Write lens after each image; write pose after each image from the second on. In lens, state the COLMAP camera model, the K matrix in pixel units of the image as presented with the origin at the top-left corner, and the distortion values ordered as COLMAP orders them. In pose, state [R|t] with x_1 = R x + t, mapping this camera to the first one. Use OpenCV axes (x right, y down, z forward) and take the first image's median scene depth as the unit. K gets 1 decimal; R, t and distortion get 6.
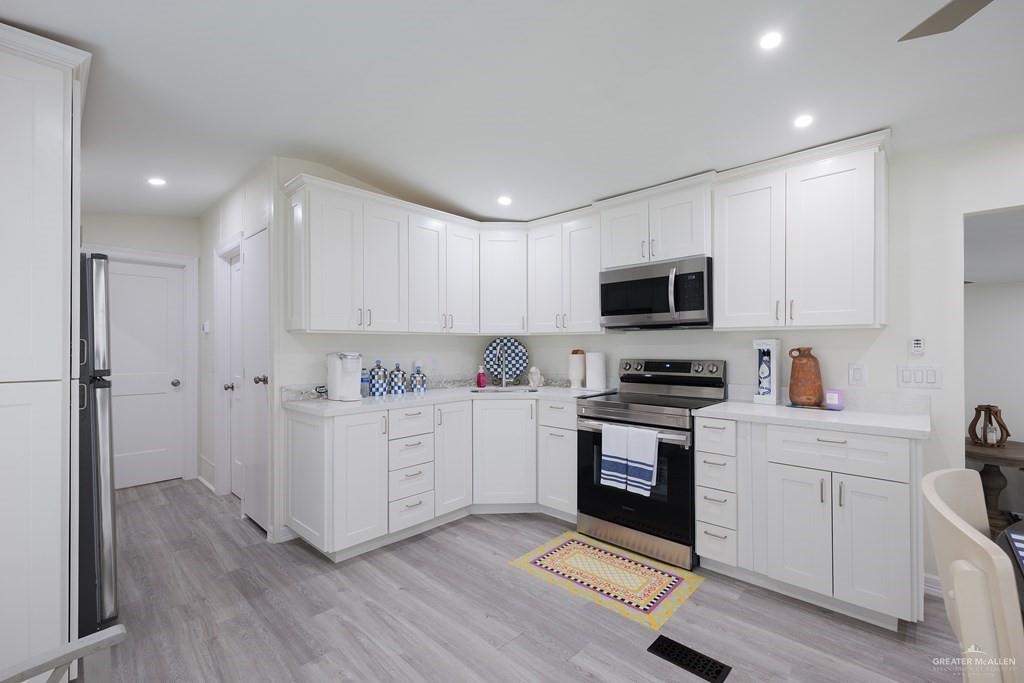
lens RADIAL K [[436.2, 0, 512.6], [0, 436.2, 344.4], [0, 0, 1]] dist [0.001903, -0.000036]
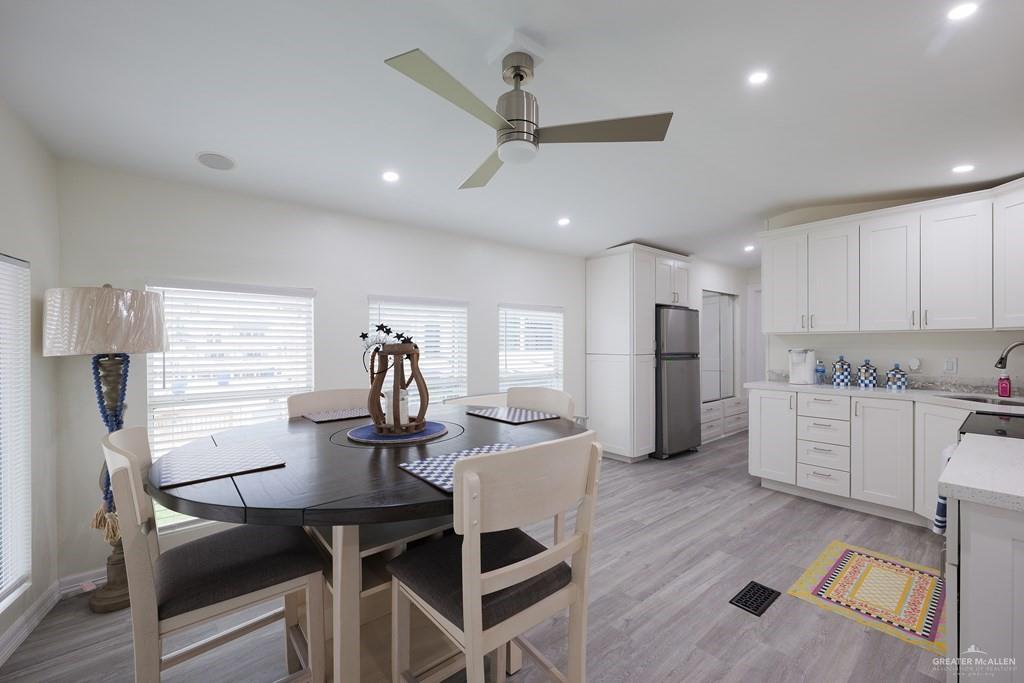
lens RADIAL K [[417.4, 0, 512.3], [0, 417.4, 344.8], [0, 0, 1]] dist [0.003177, -0.000581]
pose [[-0.119699, 0.006061, -0.992792, 1.000287], [0.007304, 0.999960, 0.005224, -0.004827], [0.992783, -0.006626, -0.119738, 0.278894]]
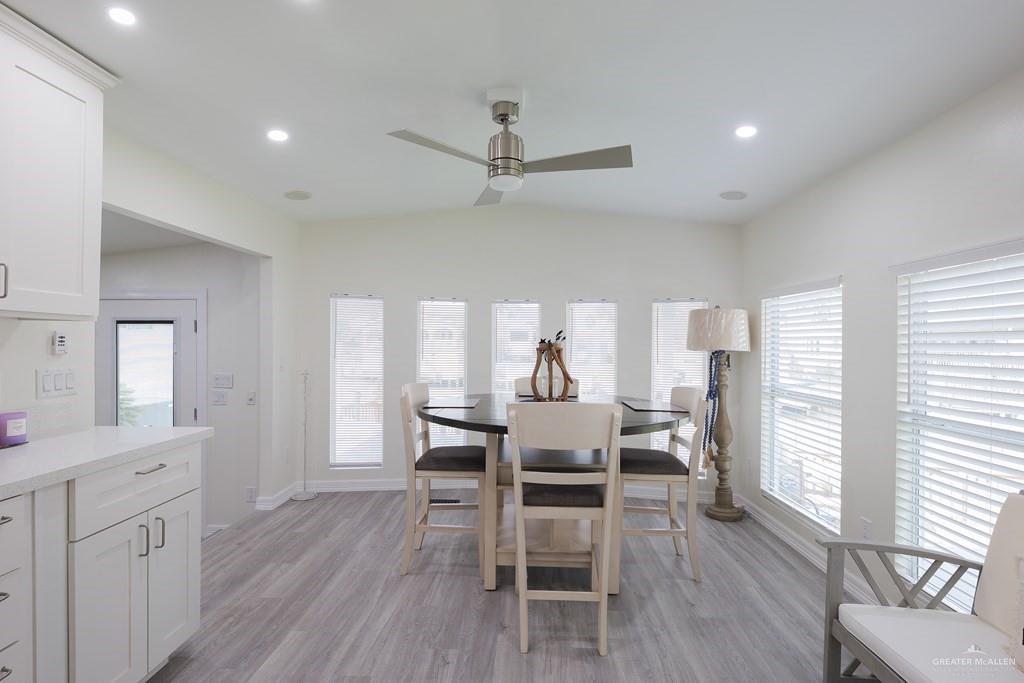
lens RADIAL K [[485.0, 0, 497.2], [0, 485.0, 340.4], [0, 0, 1]] dist [0.001837, -0.000586]
pose [[-0.655652, -0.001551, 0.755062, -0.213933], [-0.008021, 0.999956, -0.004910, -0.004088], [-0.755021, -0.009275, -0.655635, 0.762936]]
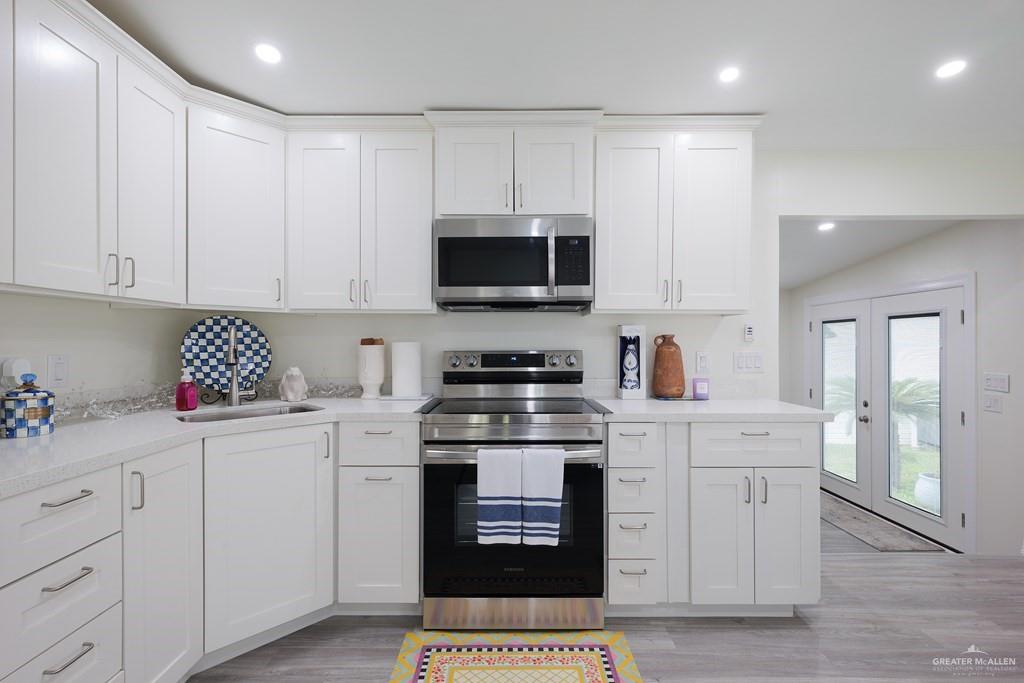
lens RADIAL K [[470.8, 0, 509.1], [0, 470.8, 343.5], [0, 0, 1]] dist [0.001975, 0.000833]
pose [[0.732285, 0.002211, 0.680994, -0.221204], [-0.004862, 0.999986, 0.001982, 0.022371], [-0.680981, -0.004763, 0.732286, 0.435123]]
